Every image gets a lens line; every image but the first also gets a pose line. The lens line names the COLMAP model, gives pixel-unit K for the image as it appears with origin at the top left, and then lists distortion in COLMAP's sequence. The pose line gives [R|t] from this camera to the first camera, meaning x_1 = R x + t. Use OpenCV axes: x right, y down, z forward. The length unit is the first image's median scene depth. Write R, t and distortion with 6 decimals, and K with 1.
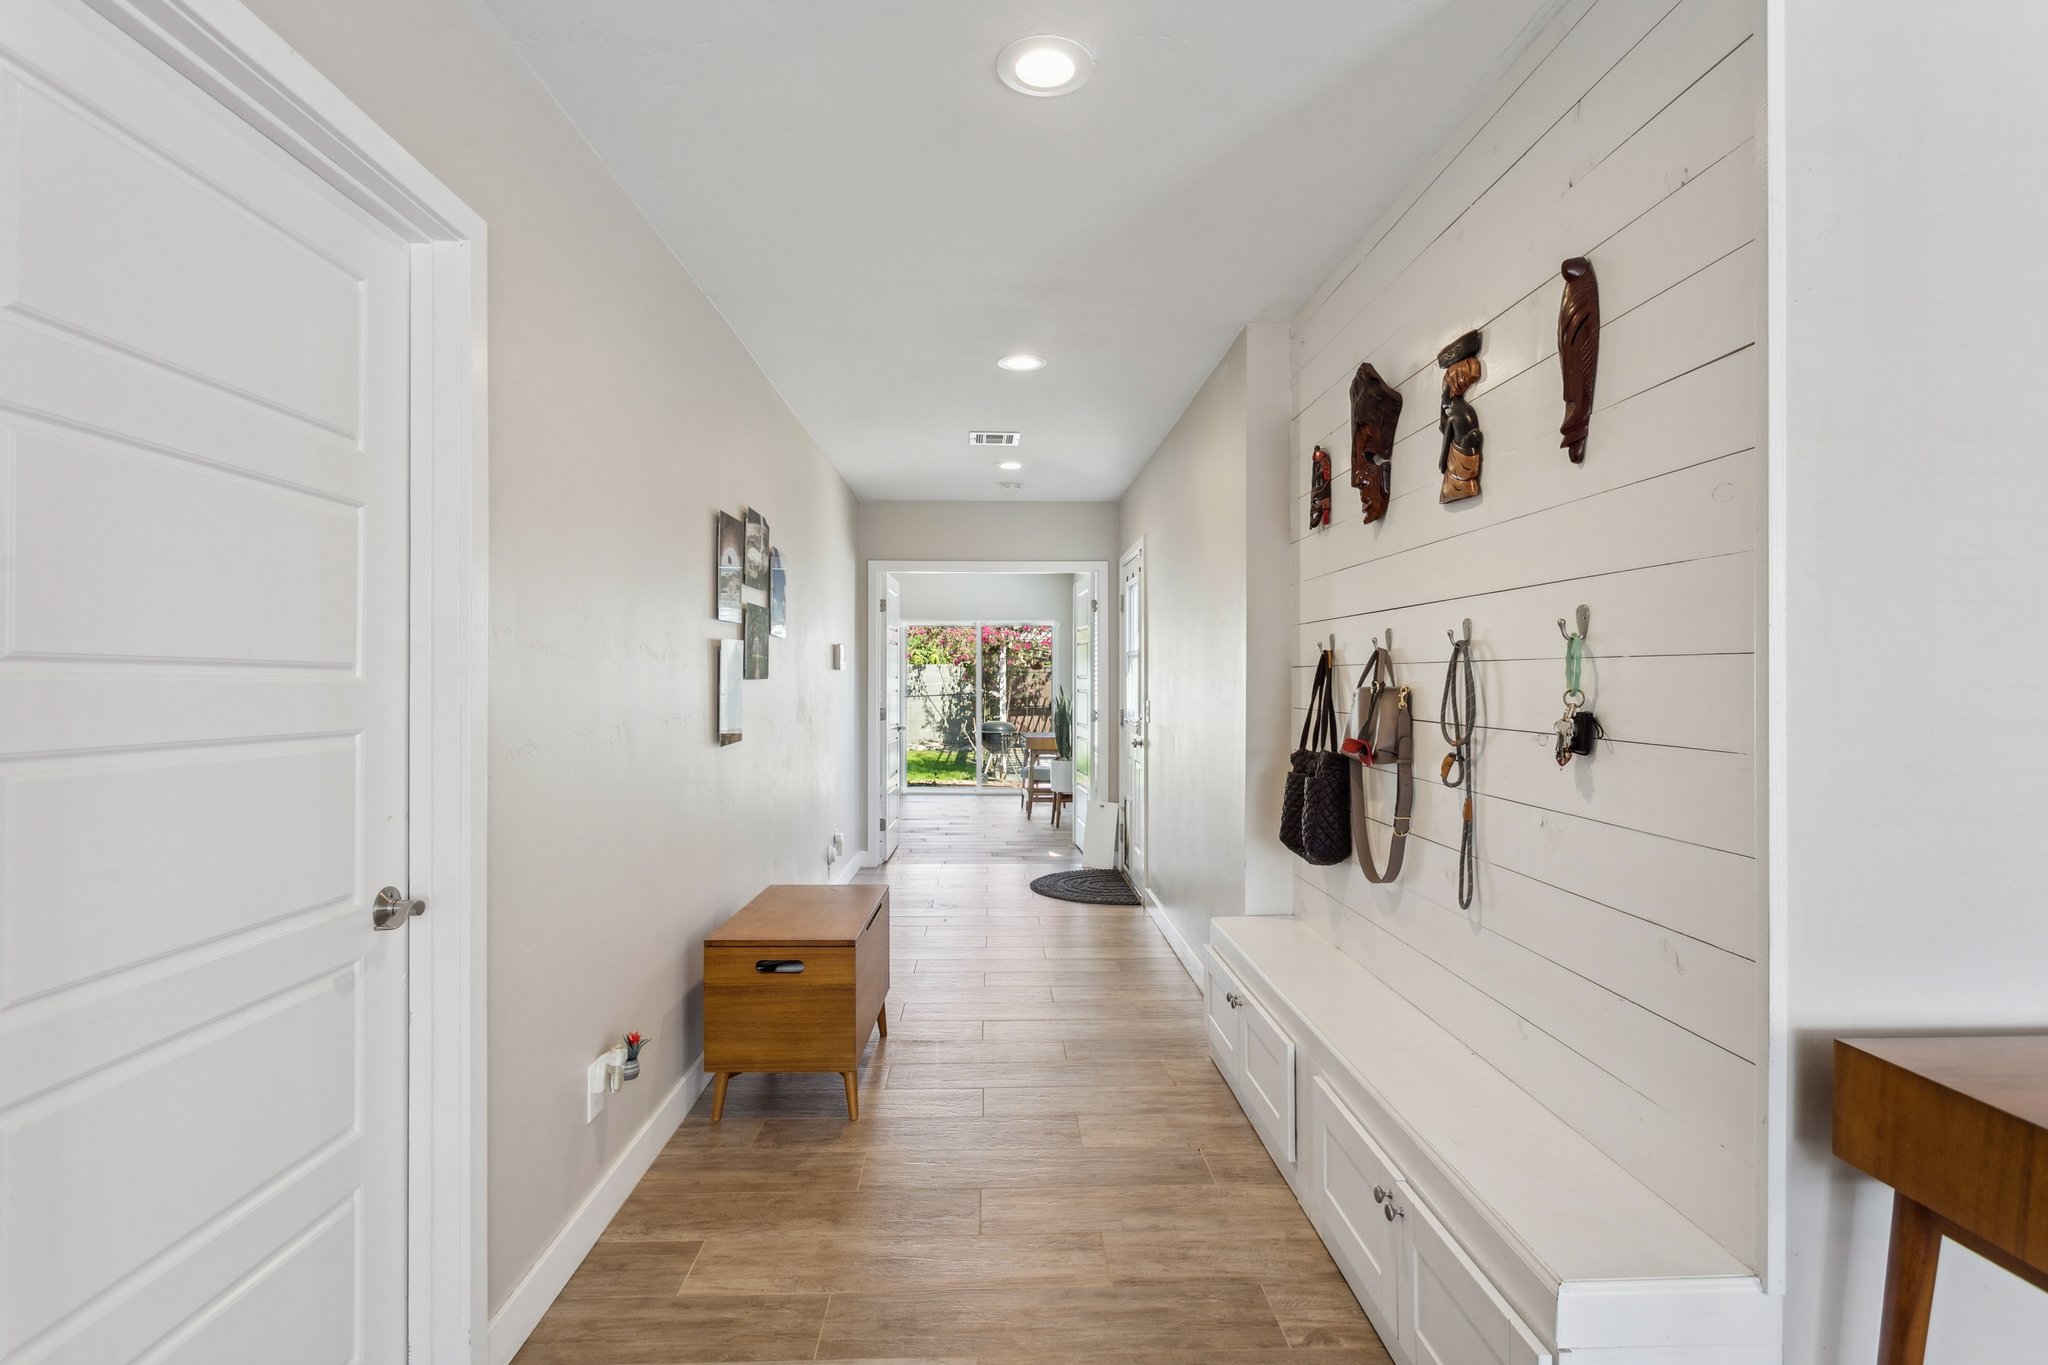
lens RADIAL K [[960.9, 0, 1006.3], [0, 960.9, 682.9], [0, 0, 1]] dist [-0.002416, 0.000747]
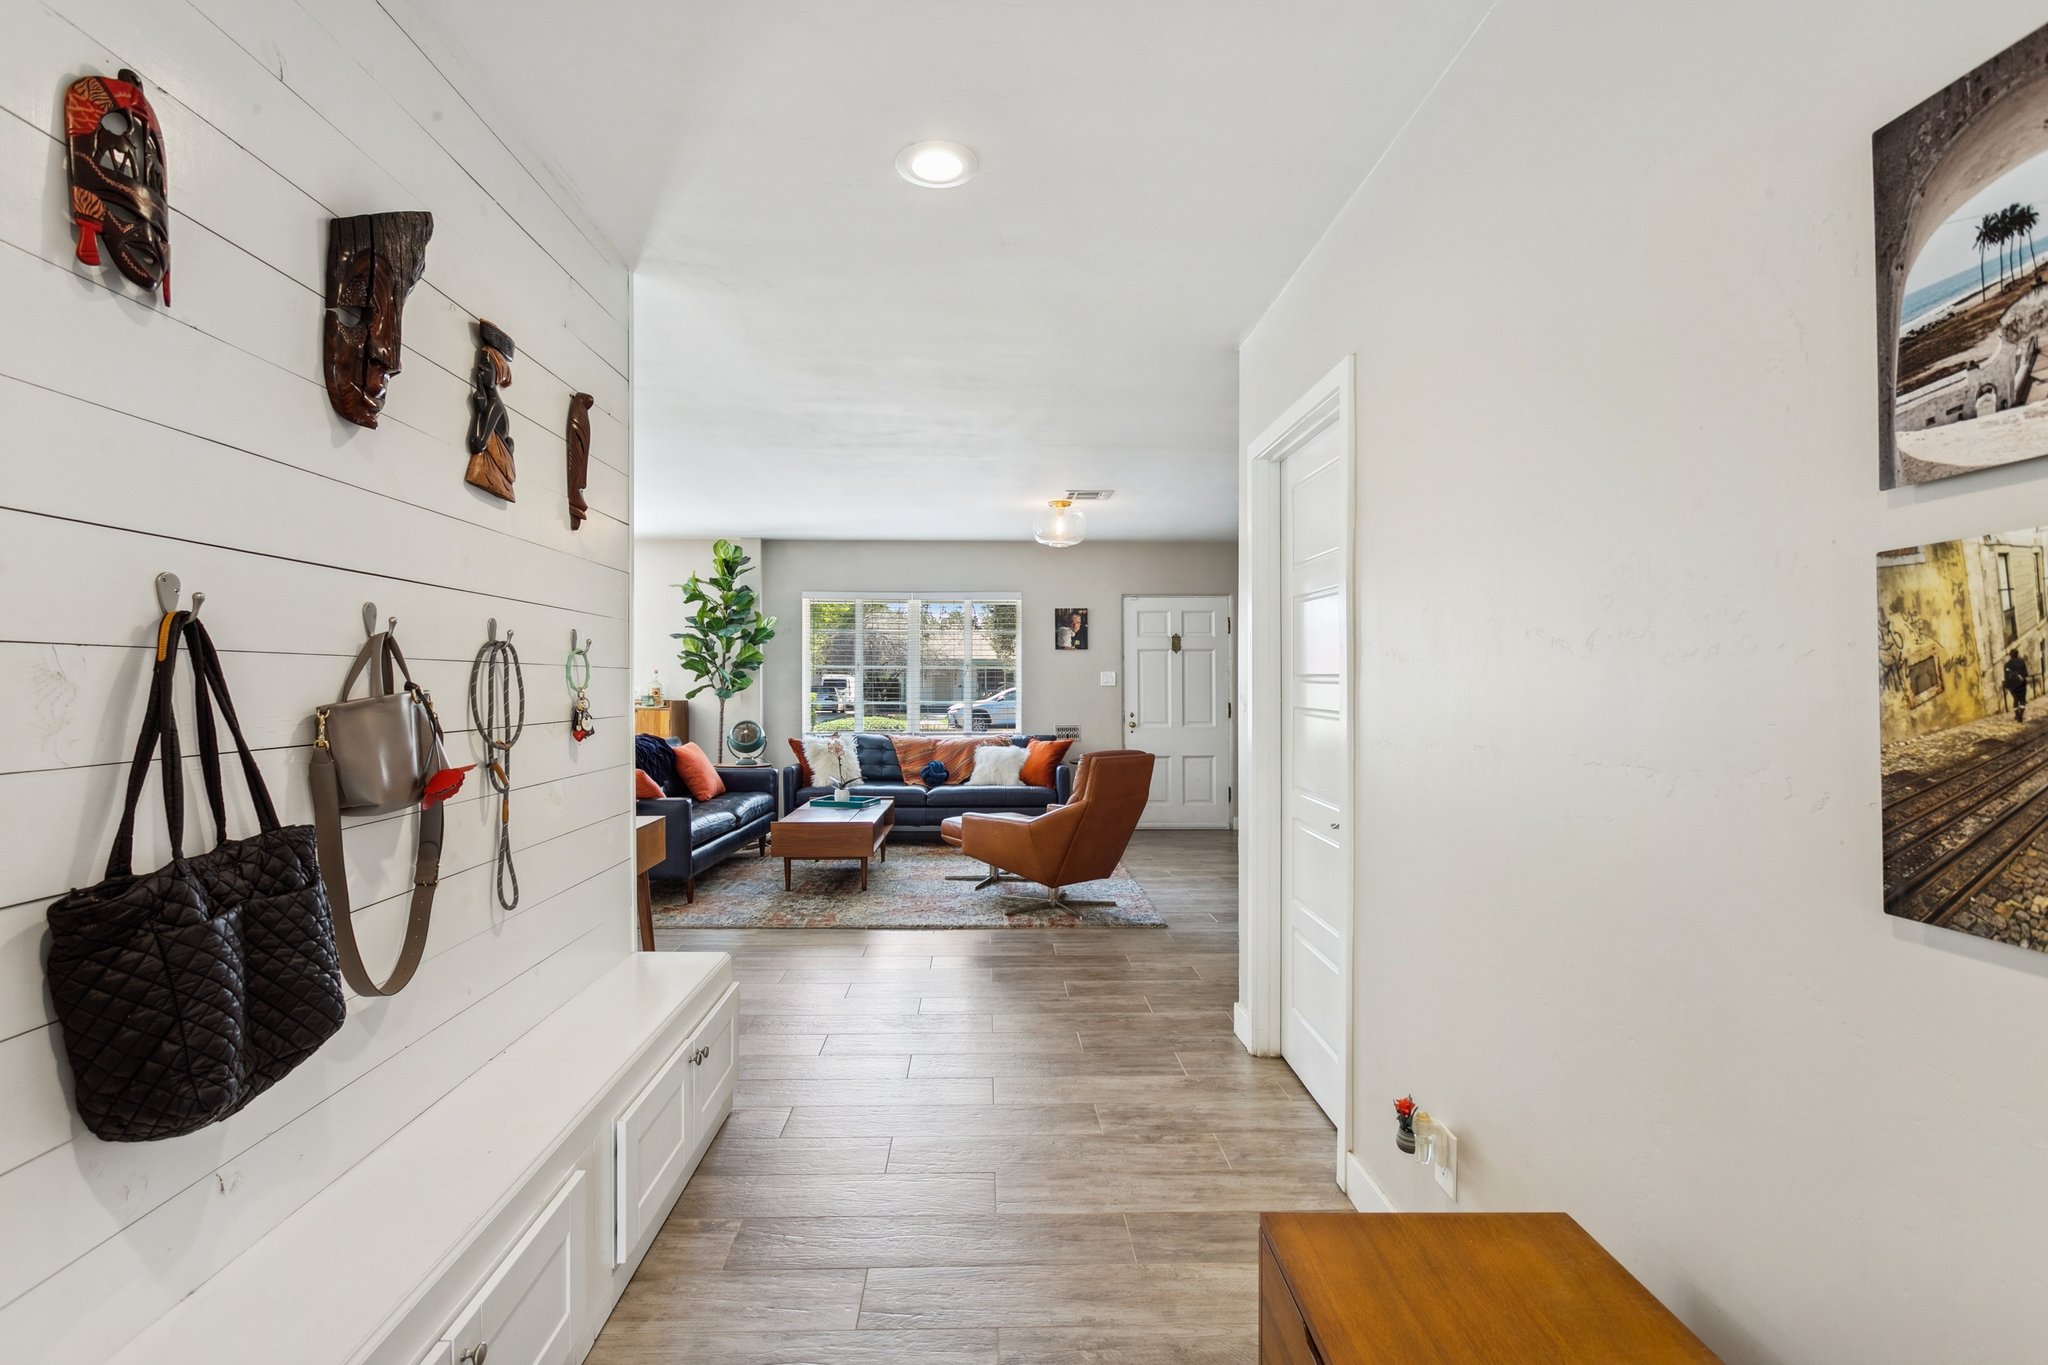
lens RADIAL K [[960.9, 0, 1016.8], [0, 960.9, 680.5], [0, 0, 1]] dist [-0.002416, 0.000747]
pose [[-0.999791, -0.000977, -0.020430, -0.026501], [-0.001092, 0.999984, 0.005594, -0.008825], [0.020424, 0.005615, -0.999776, 1.860351]]
